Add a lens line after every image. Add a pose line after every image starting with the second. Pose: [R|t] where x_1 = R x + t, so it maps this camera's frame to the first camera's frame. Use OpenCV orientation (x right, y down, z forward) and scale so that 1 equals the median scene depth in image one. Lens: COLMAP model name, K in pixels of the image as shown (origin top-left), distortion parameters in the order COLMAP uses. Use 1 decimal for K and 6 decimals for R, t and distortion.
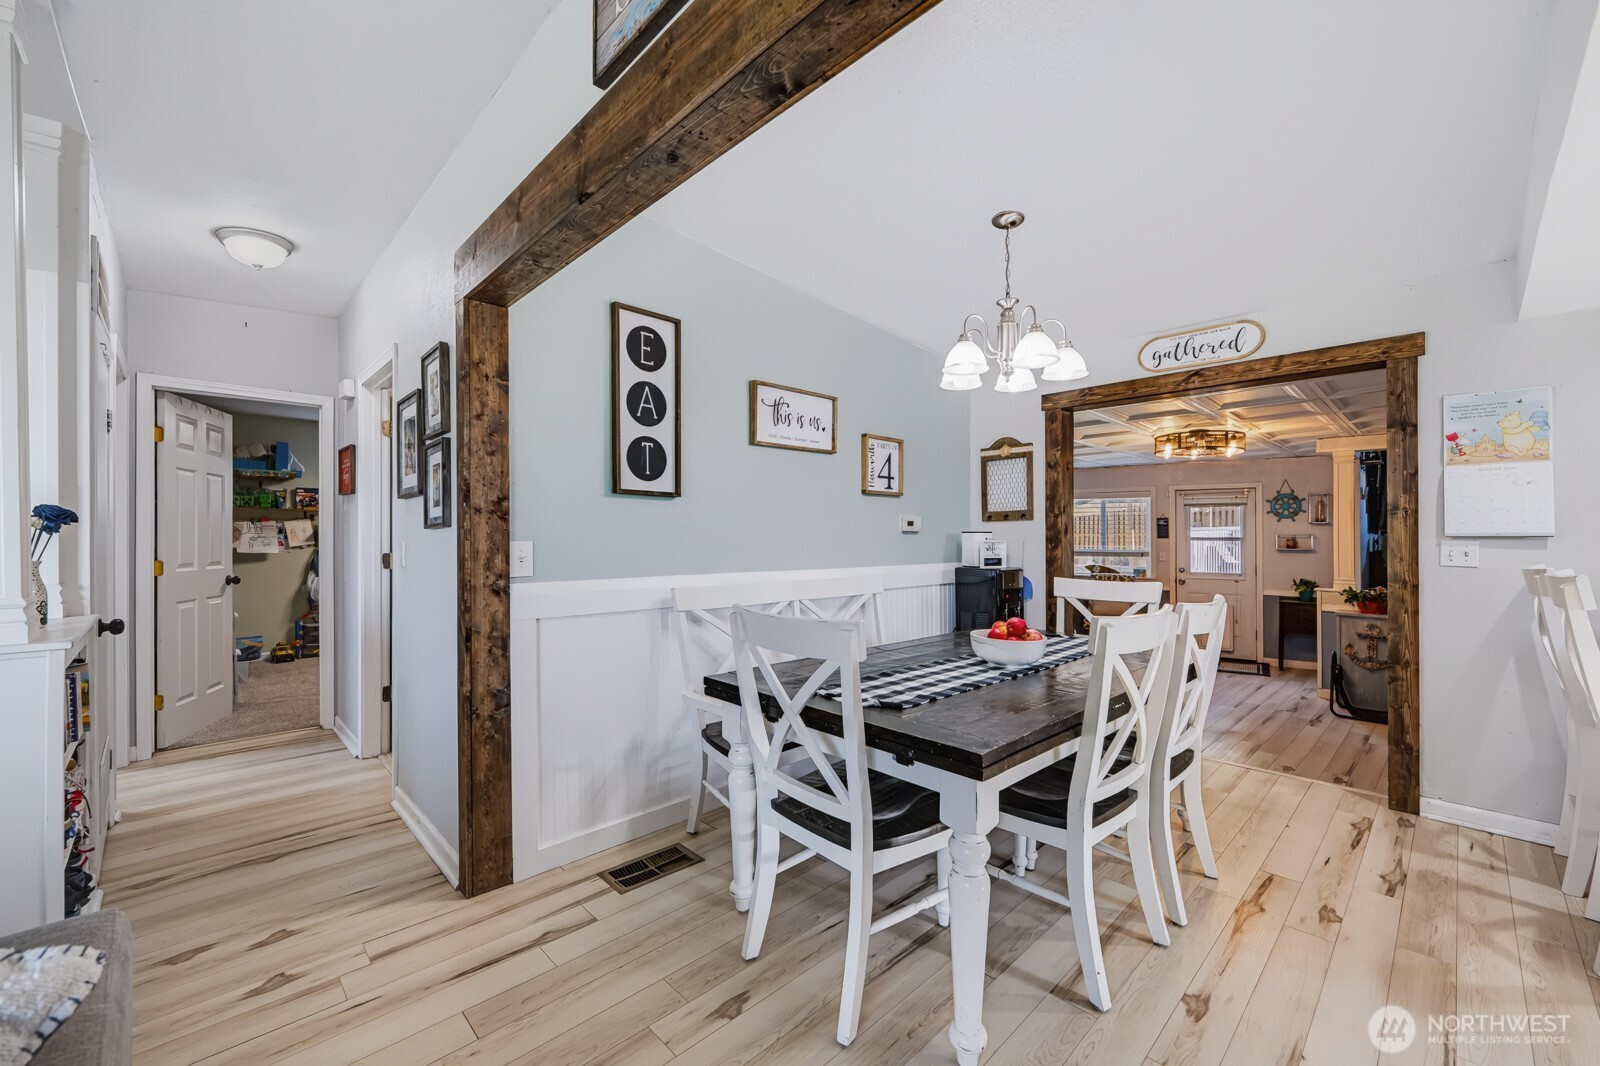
lens RADIAL K [[642.4, 0, 805.6], [0, 642.4, 537.4], [0, 0, 1]] dist [-0.003630, 0.000550]
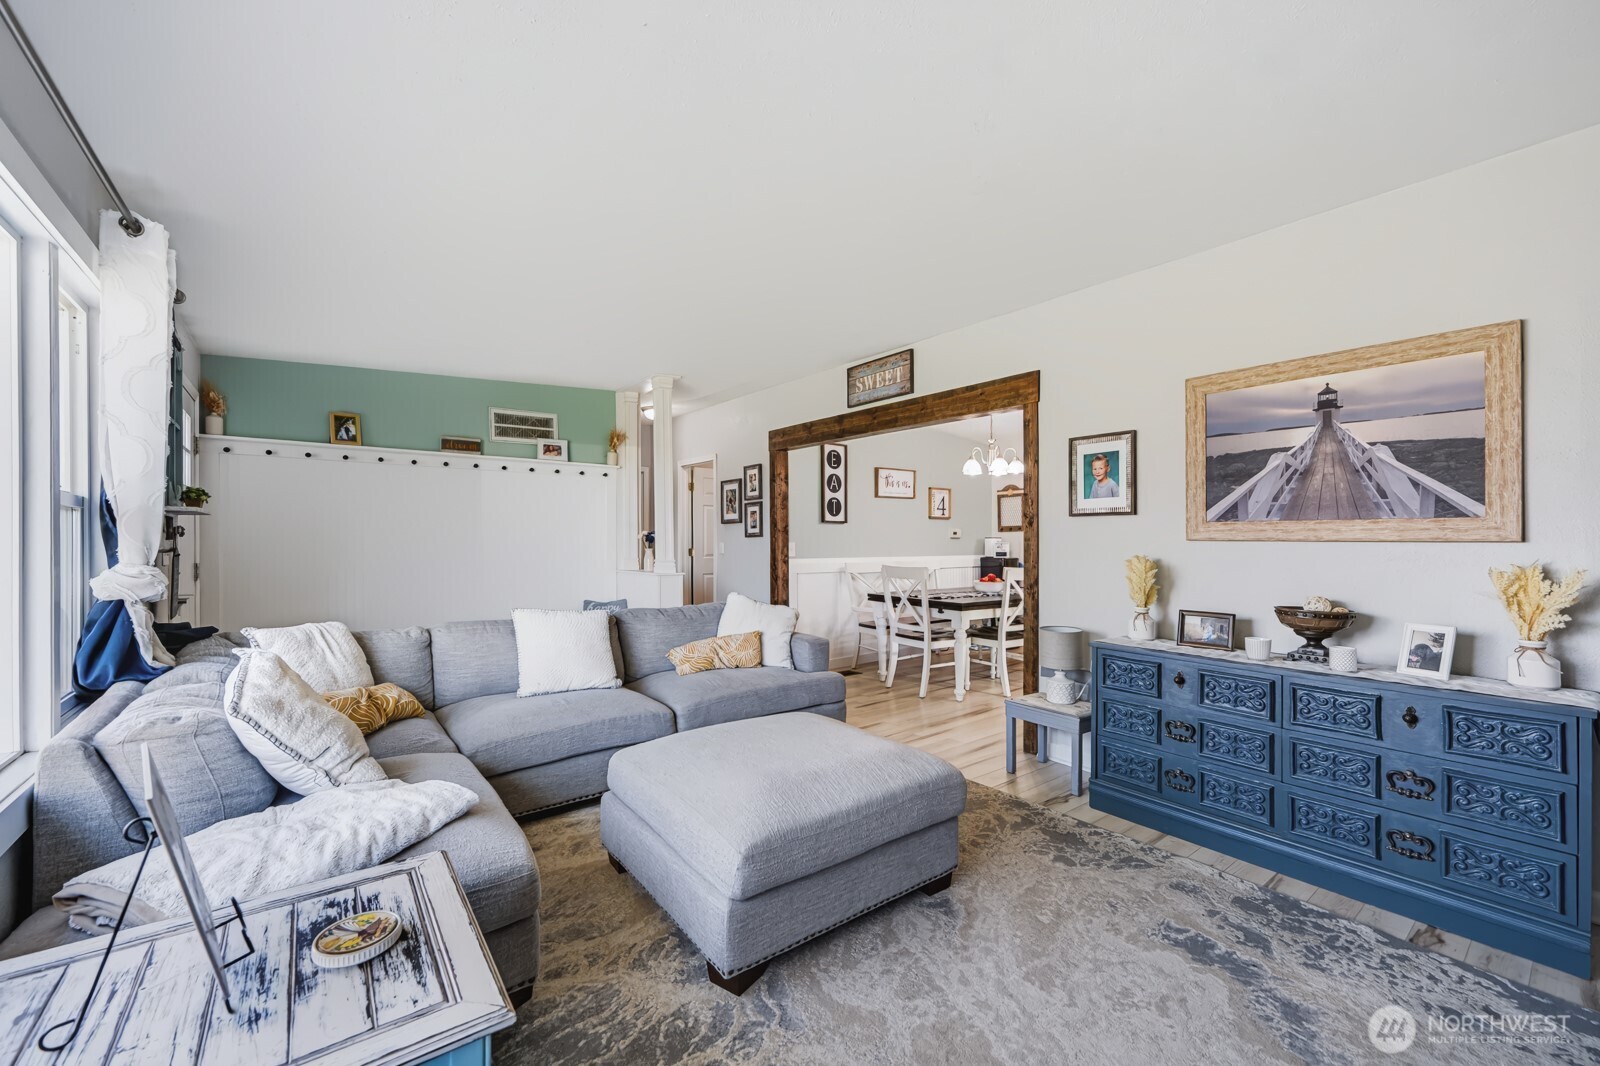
lens RADIAL K [[642.4, 0, 800.4], [0, 642.4, 548.4], [0, 0, 1]] dist [-0.003630, 0.000550]
pose [[0.993844, 0.002676, -0.110758, -0.080837], [-0.001083, 0.999895, 0.014443, -0.004684], [0.110785, -0.014234, 0.993742, -0.957461]]
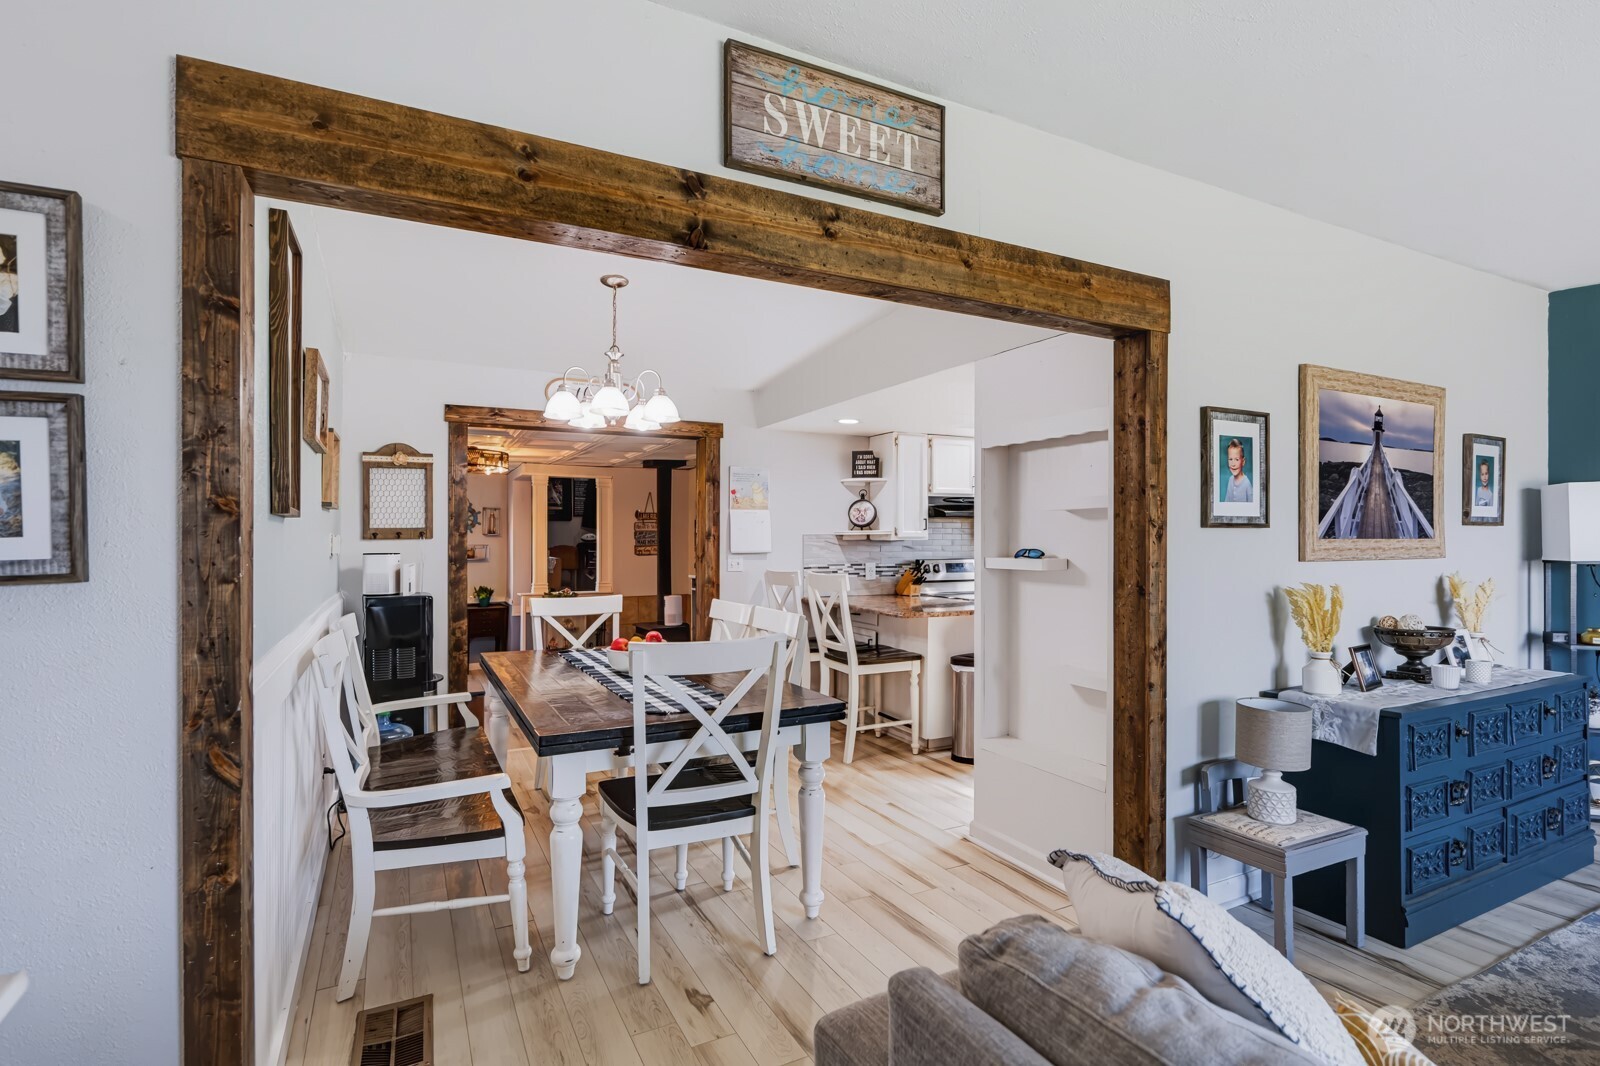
lens RADIAL K [[772.2, 0, 804.9], [0, 772.2, 538.1], [0, 0, 1]] dist [0.002116, -0.000337]
pose [[0.281433, -0.002631, 0.959577, -0.610325], [0.003051, 0.999994, 0.001847, -0.031257], [-0.959576, 0.002408, 0.281440, 0.202199]]
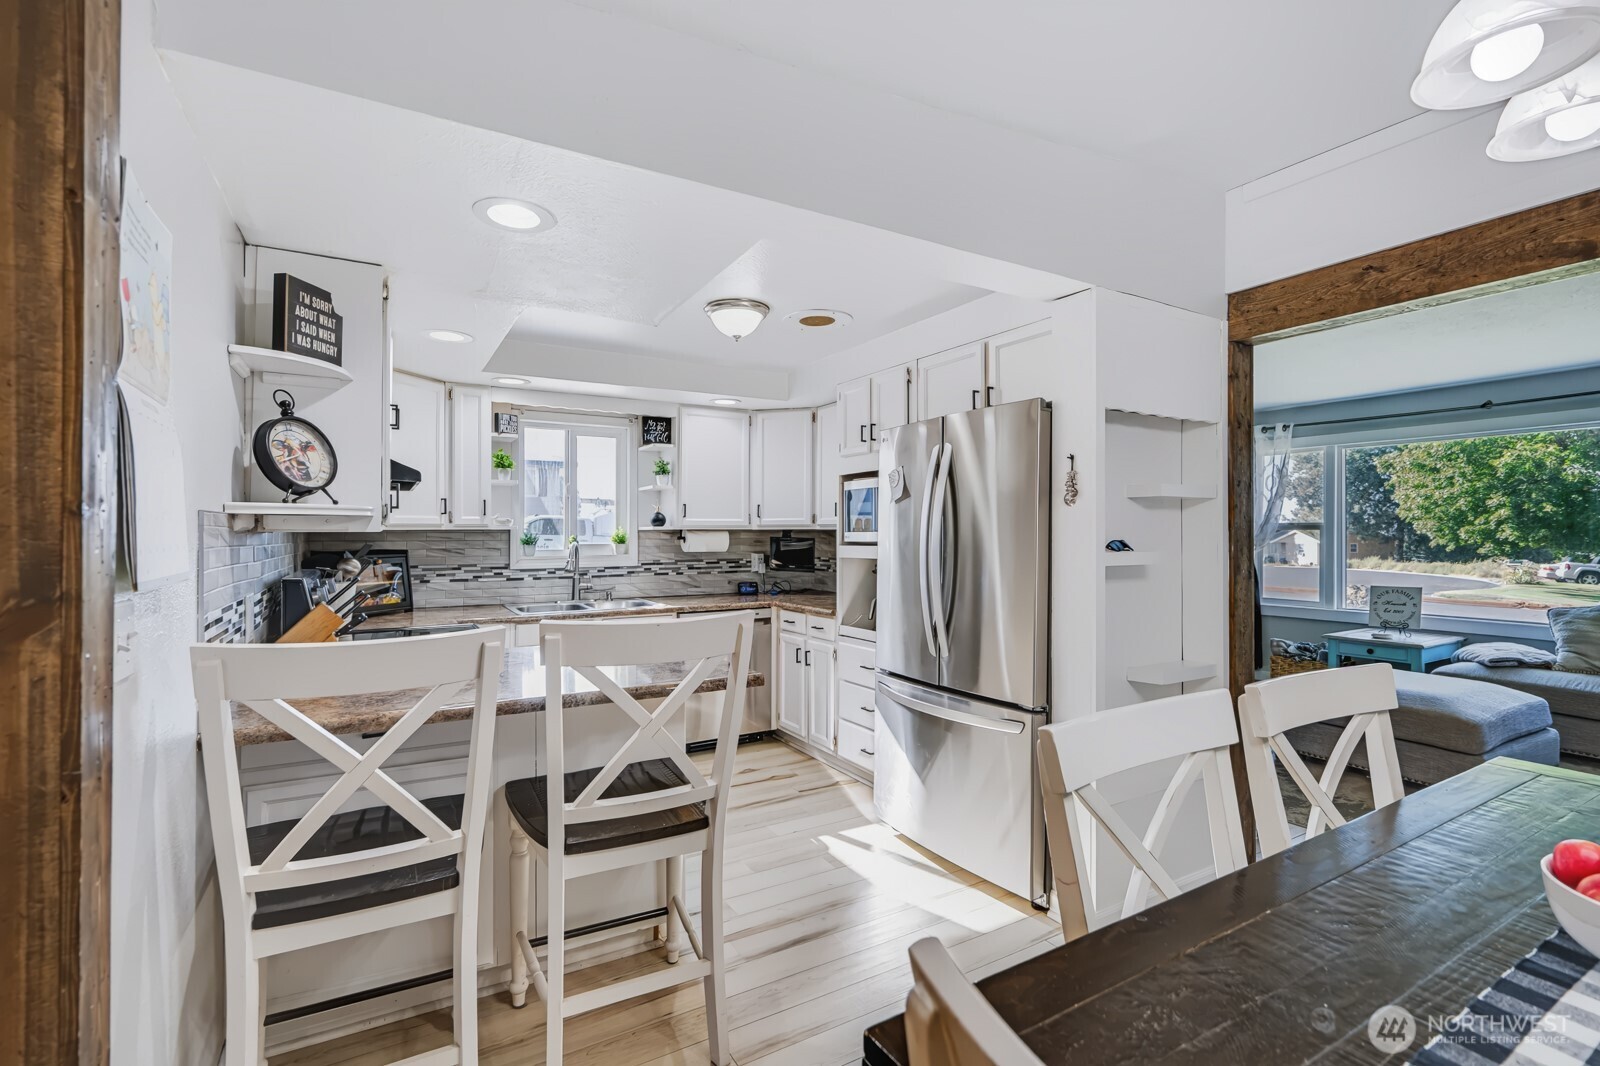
lens RADIAL K [[719.2, 0, 818.3], [0, 719.2, 526.9], [0, 0, 1]] dist [0.006559, 0.000638]
pose [[-0.972521, -0.001488, 0.232812, 0.428678], [-0.002500, 0.999989, -0.004052, -0.025891], [-0.232804, -0.004522, -0.972513, 0.948535]]
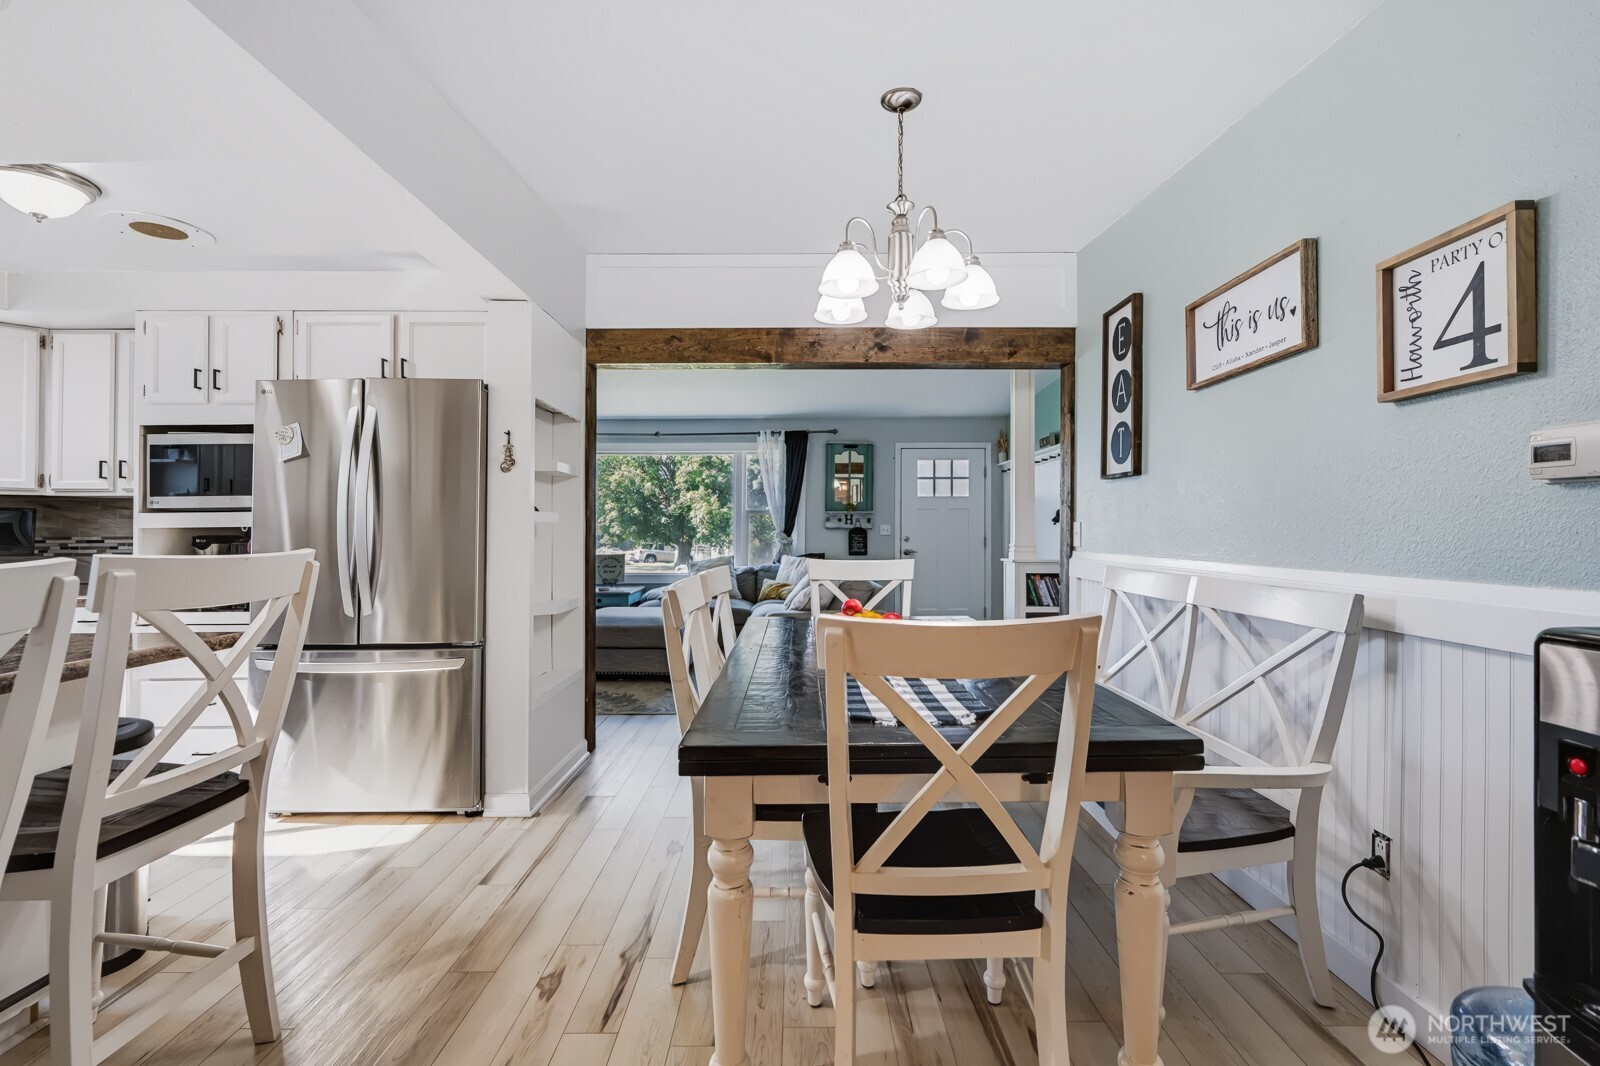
lens RADIAL K [[679.9, 0, 793.8], [0, 679.9, 543.8], [0, 0, 1]] dist [0.001615, 0.001031]
pose [[-0.701513, 0.014241, -0.712514, 0.680180], [-0.000865, 0.999783, 0.020835, 0.015509], [0.712656, 0.015233, -0.701348, 1.020375]]
